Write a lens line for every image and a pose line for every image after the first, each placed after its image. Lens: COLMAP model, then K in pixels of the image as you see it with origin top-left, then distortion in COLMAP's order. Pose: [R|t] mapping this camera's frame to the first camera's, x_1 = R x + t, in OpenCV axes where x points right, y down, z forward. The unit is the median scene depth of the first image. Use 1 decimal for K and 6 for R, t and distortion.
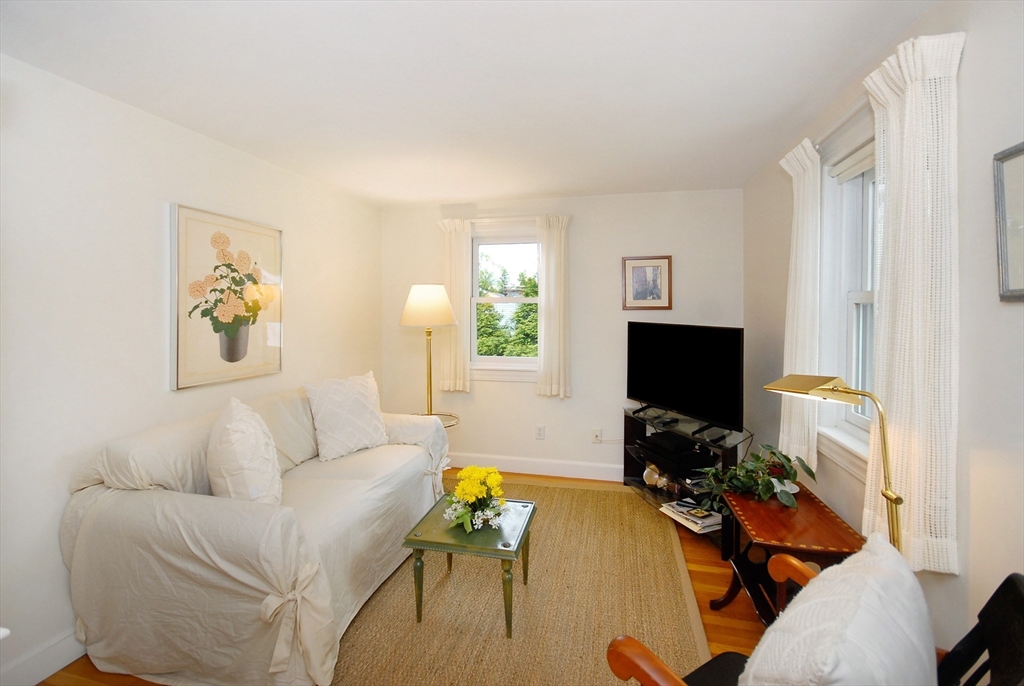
lens RADIAL K [[473.1, 0, 492.1], [0, 473.1, 332.2], [0, 0, 1]] dist [-0.003687, -0.000986]
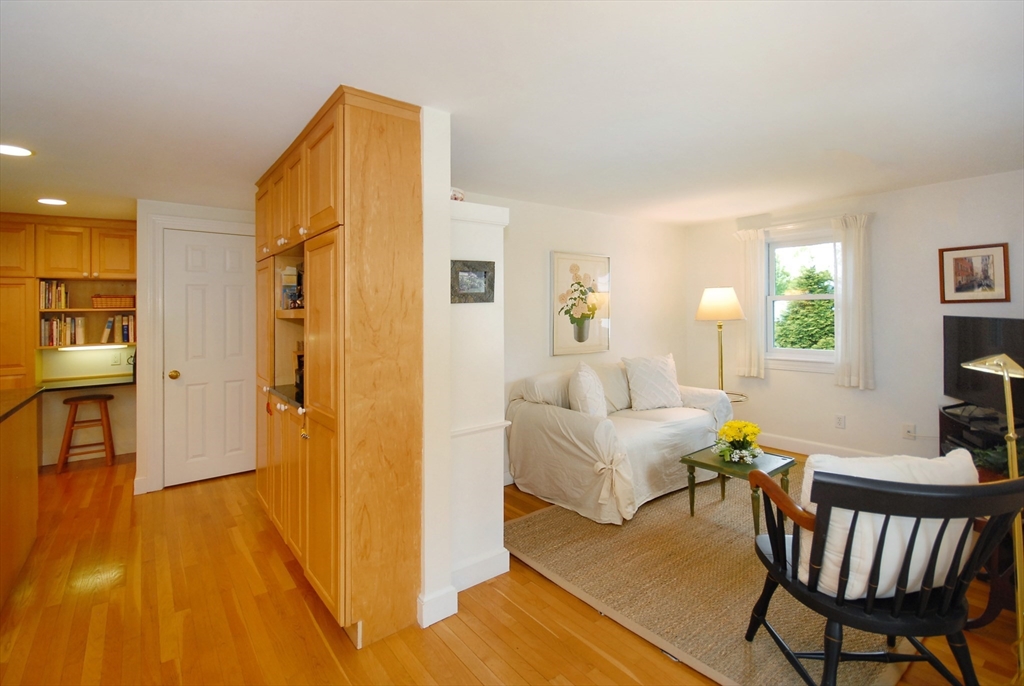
lens RADIAL K [[469.1, 0, 505.5], [0, 469.1, 311.3], [0, 0, 1]] dist [0.001093, -0.000454]
pose [[0.793836, -0.016059, -0.607920, 0.222203], [-0.010355, 0.999149, -0.039916, 0.023553], [0.608044, 0.037982, 0.792994, -0.428081]]
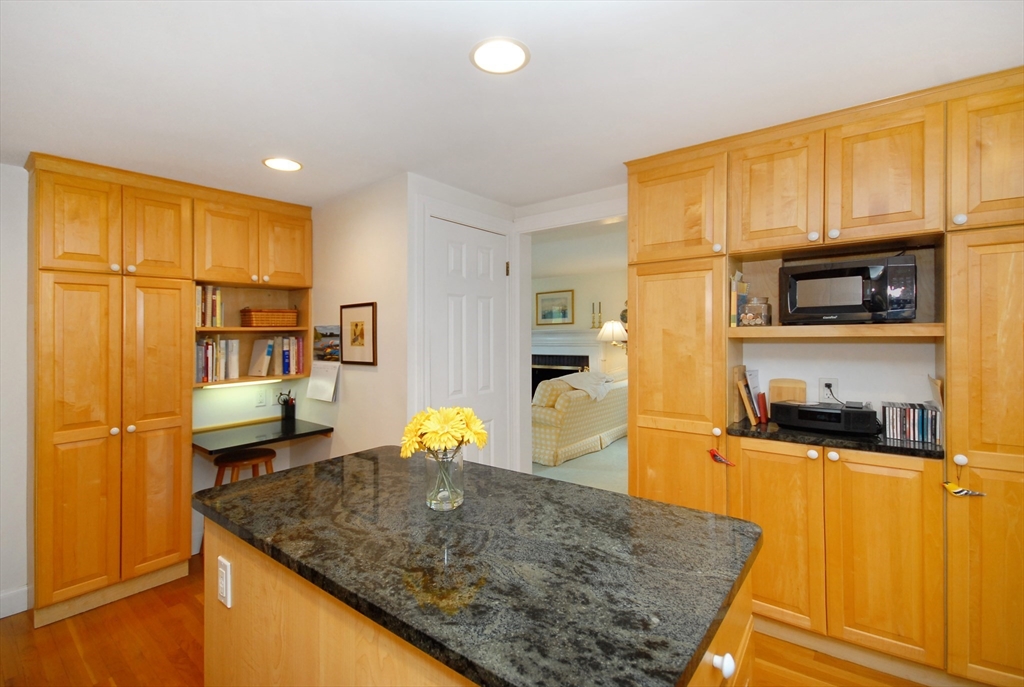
lens RADIAL K [[471.8, 0, 495.2], [0, 471.8, 318.0], [0, 0, 1]] dist [-0.001220, -0.000326]
pose [[0.913980, -0.033541, -0.404370, -0.859281], [0.000617, 0.996691, -0.081276, 0.035084], [0.405759, 0.074036, 0.910977, -0.795588]]
